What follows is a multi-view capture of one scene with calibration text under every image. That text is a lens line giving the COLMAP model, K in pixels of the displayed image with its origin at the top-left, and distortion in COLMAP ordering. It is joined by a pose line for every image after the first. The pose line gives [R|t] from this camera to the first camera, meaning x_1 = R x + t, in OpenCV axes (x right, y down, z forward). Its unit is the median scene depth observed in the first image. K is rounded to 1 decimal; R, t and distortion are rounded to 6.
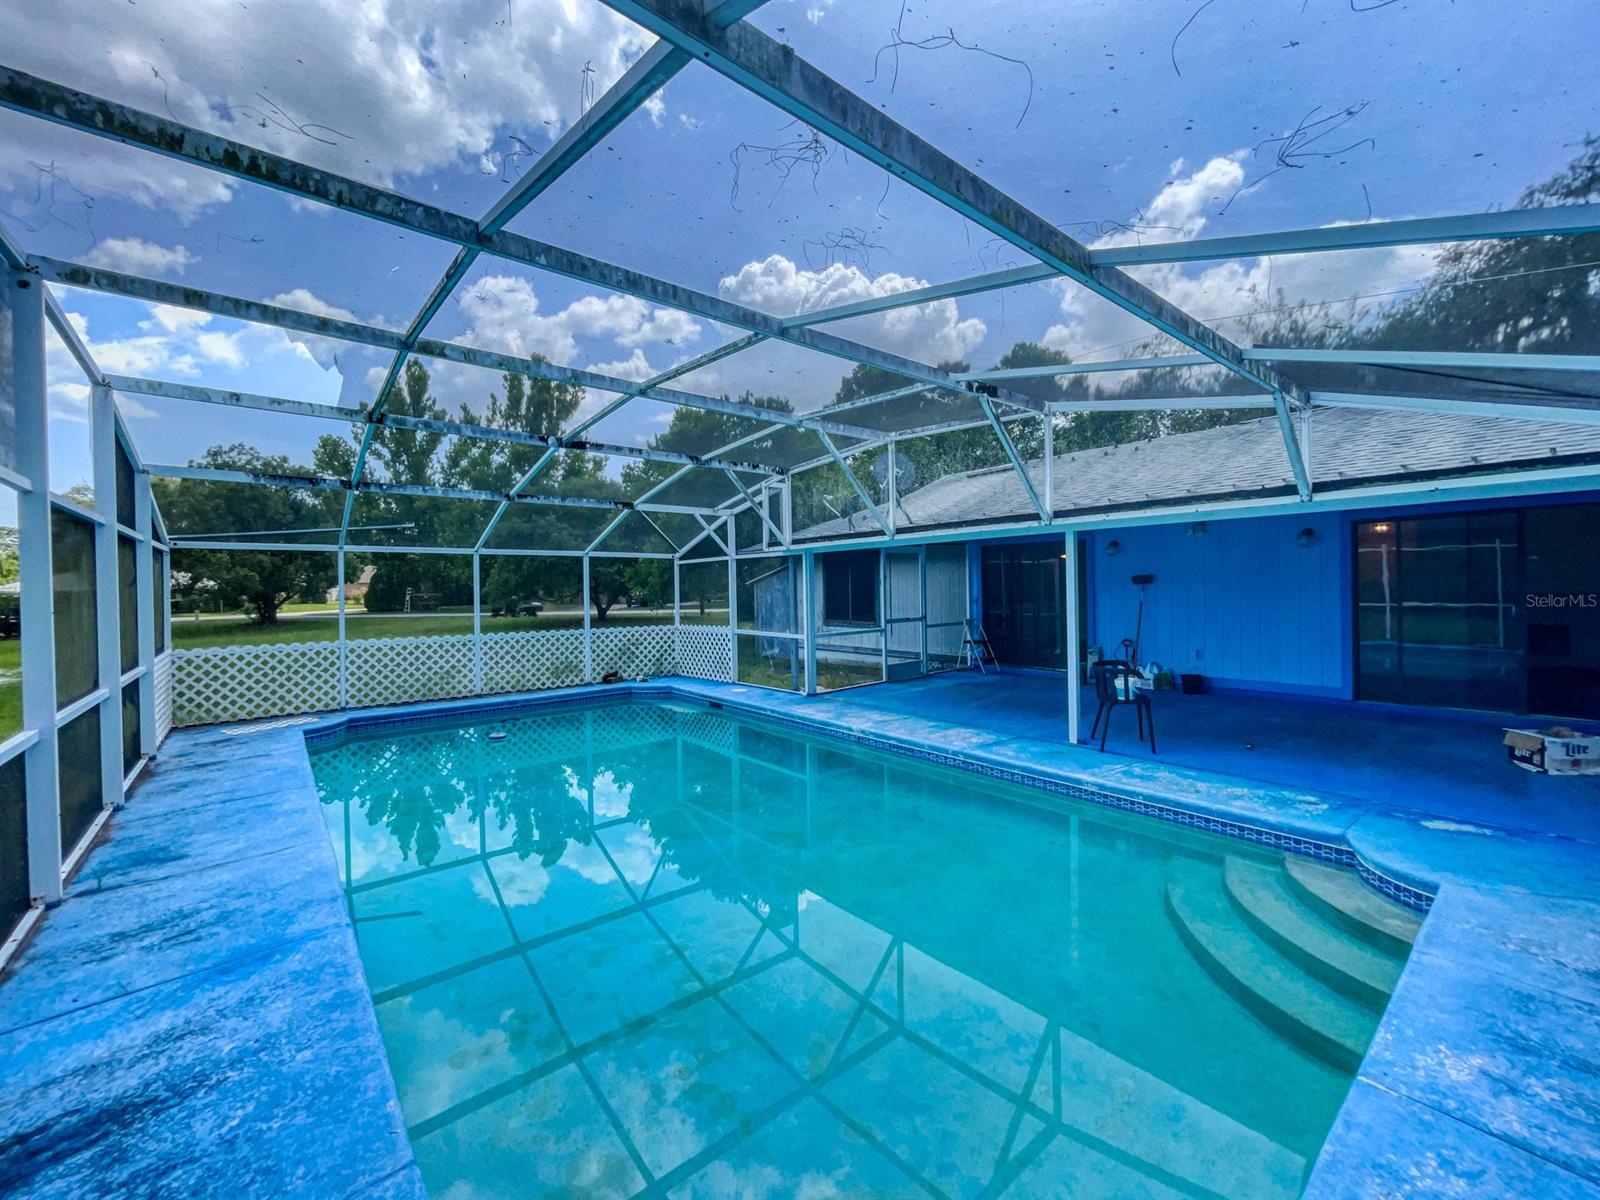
lens RADIAL K [[649.8, 0, 808.2], [0, 649.8, 579.9], [0, 0, 1]] dist [0.001667, -0.006059]
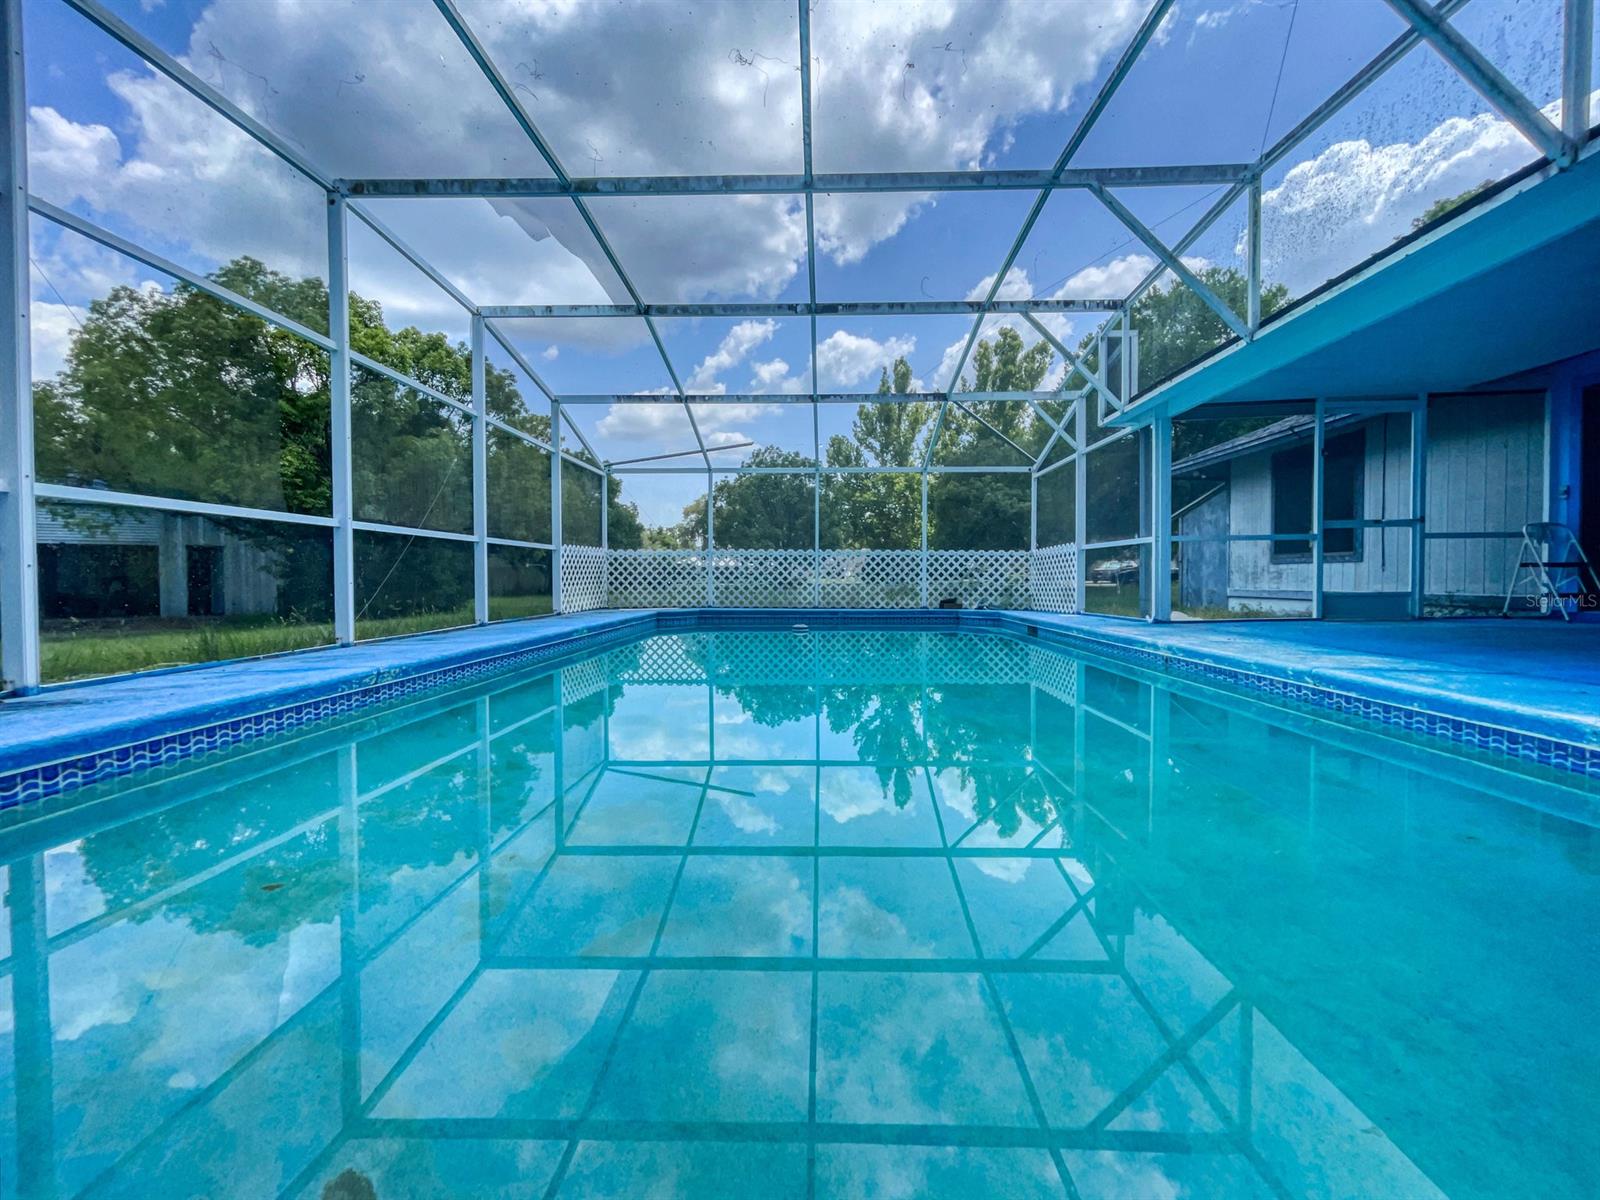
lens RADIAL K [[656.7, 0, 796.6], [0, 656.7, 588.3], [0, 0, 1]] dist [-0.000062, -0.000456]
pose [[0.745917, 0.026618, -0.665507, 0.157556], [-0.003577, 0.999347, 0.035961, 0.100866], [0.666030, -0.024443, 0.745525, 0.181515]]
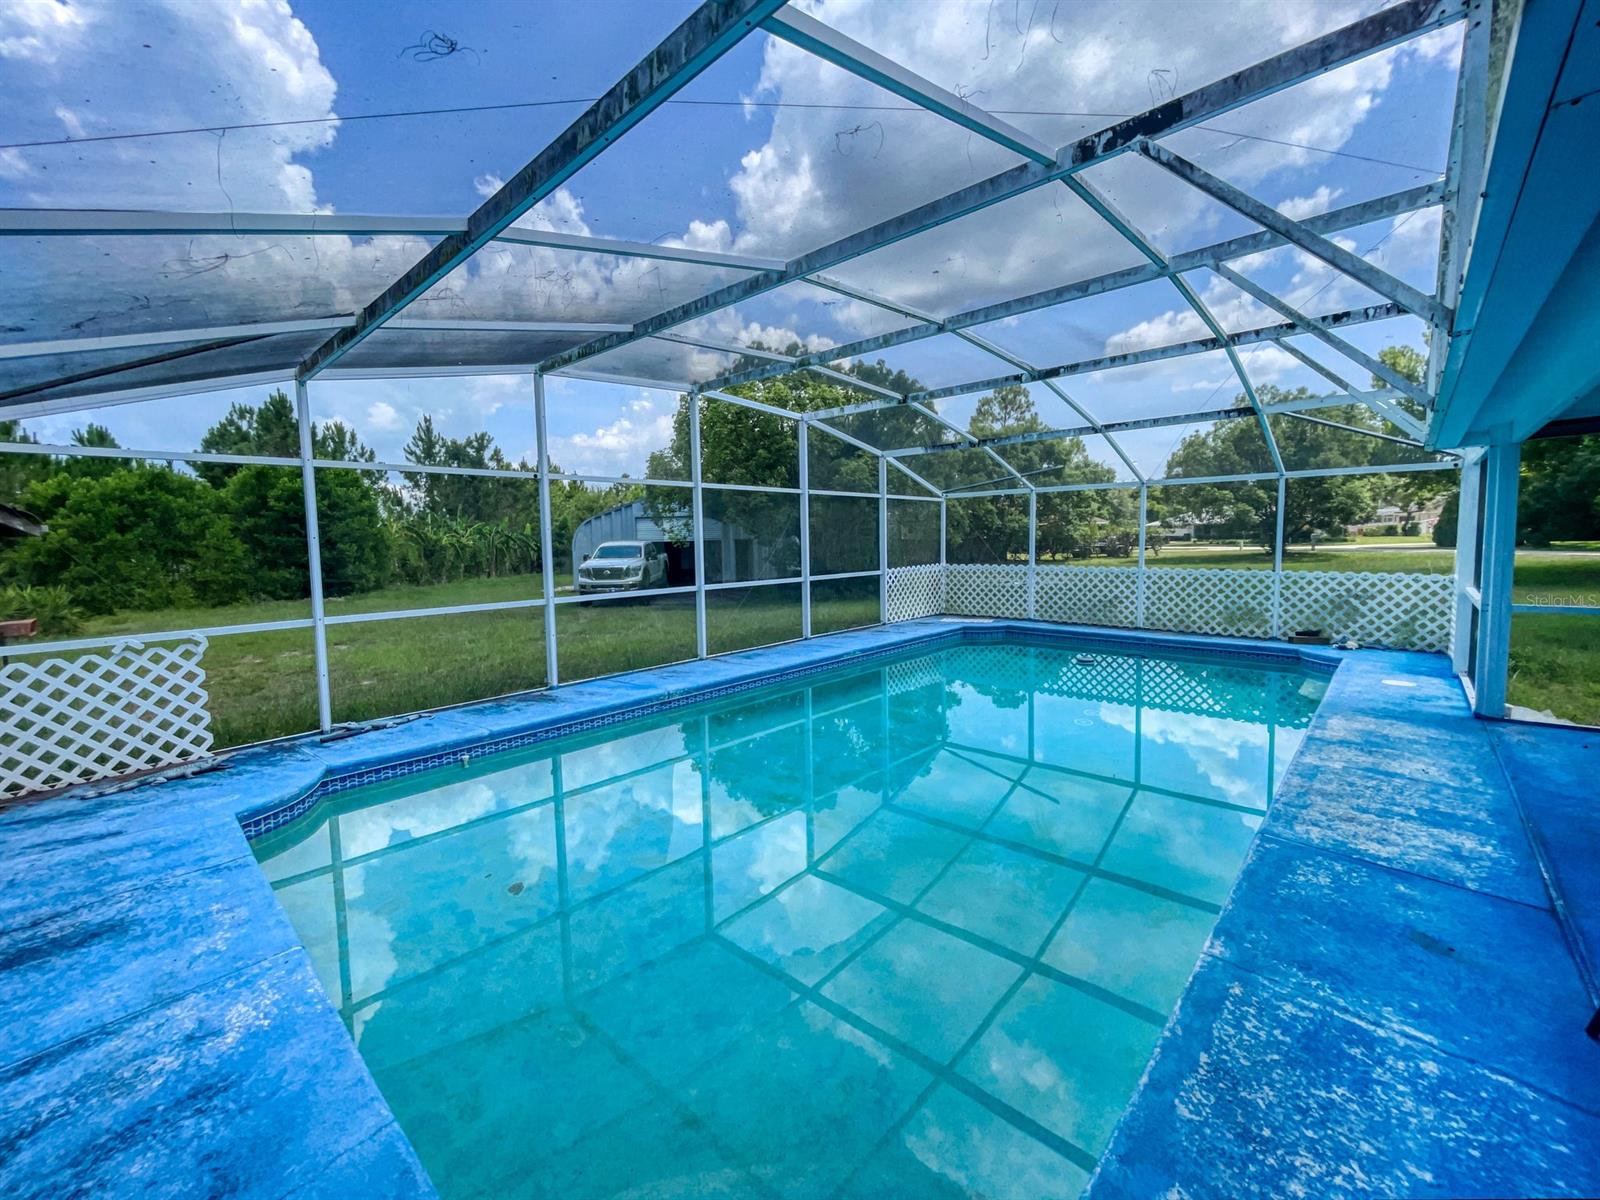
lens RADIAL K [[655.6, 0, 800.5], [0, 655.6, 585.3], [0, 0, 1]] dist [-0.000191, -0.000078]
pose [[0.132459, 0.086963, -0.987366, 0.390291], [0.027490, 0.995438, 0.091361, 0.004416], [0.990807, -0.039245, 0.129464, 0.329767]]
